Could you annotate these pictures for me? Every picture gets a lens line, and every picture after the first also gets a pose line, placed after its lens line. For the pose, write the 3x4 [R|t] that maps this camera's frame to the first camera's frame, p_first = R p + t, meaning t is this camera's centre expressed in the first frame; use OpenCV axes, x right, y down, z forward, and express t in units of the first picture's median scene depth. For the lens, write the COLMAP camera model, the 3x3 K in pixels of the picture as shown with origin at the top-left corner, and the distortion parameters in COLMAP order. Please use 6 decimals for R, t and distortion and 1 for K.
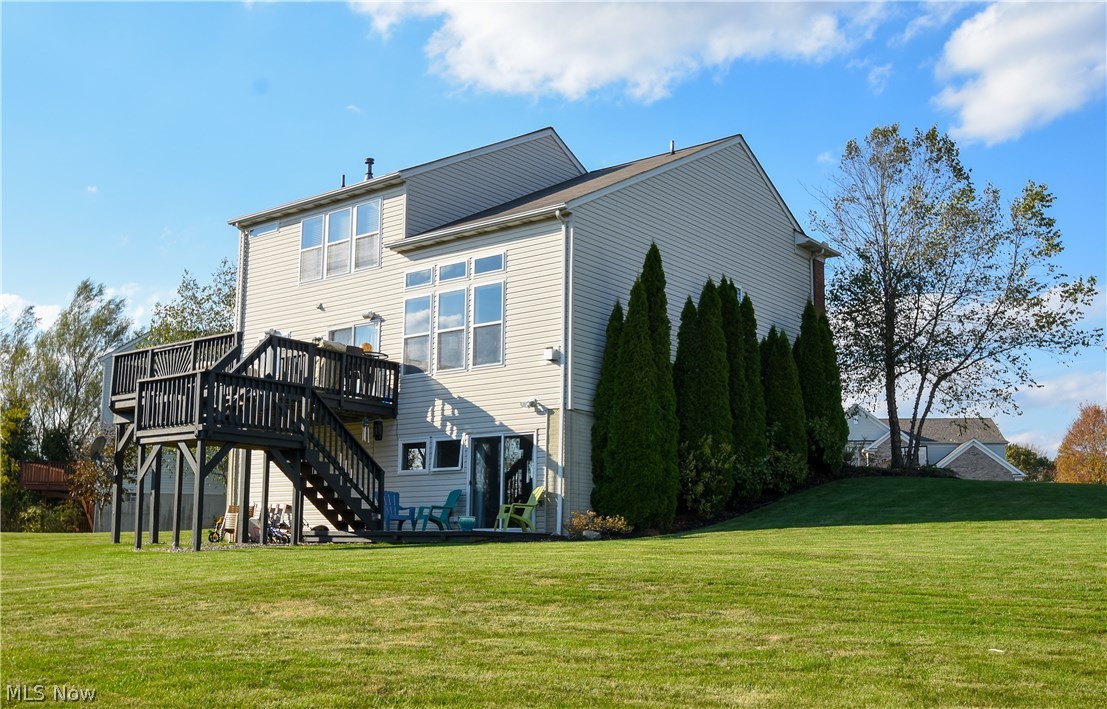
lens RADIAL K [[1152.2, 0, 553.5], [0, 1152.2, 354.5], [0, 0, 1]] dist [-0.134847, 0.001540]
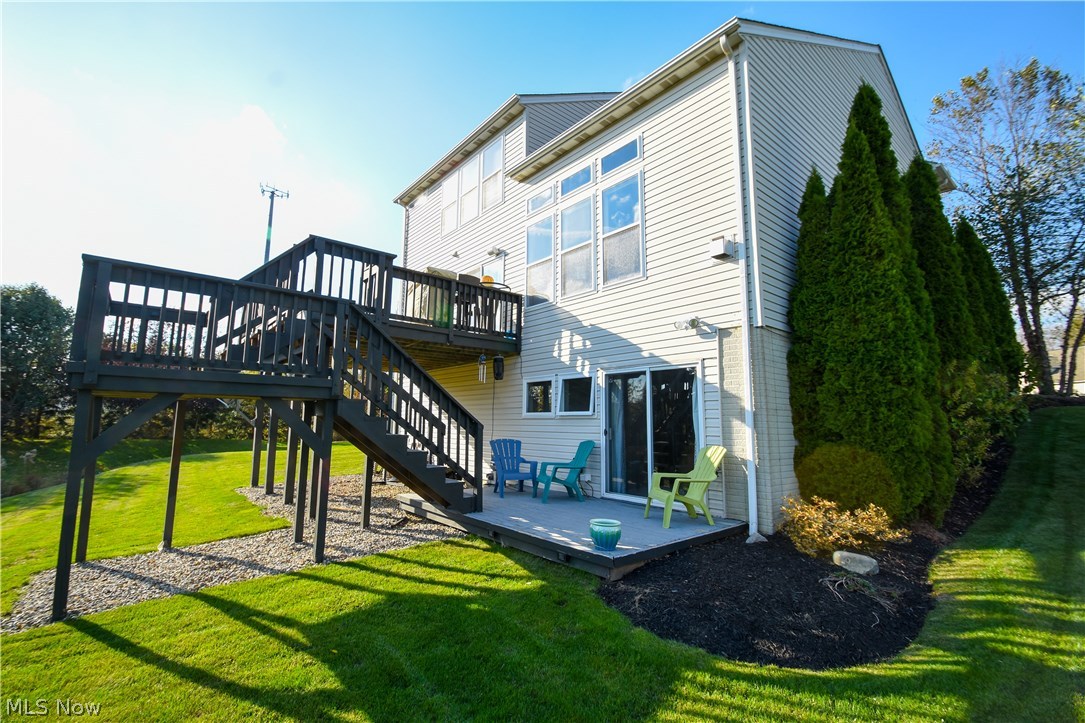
lens RADIAL K [[480.4, 0, 542.5], [0, 480.4, 361.5], [0, 0, 1]] dist [0.000990, 0.000032]
pose [[0.982156, -0.029187, -0.185790, -0.051134], [0.038062, 0.998289, 0.044384, 0.046681], [0.184176, -0.050664, 0.981587, 0.659209]]
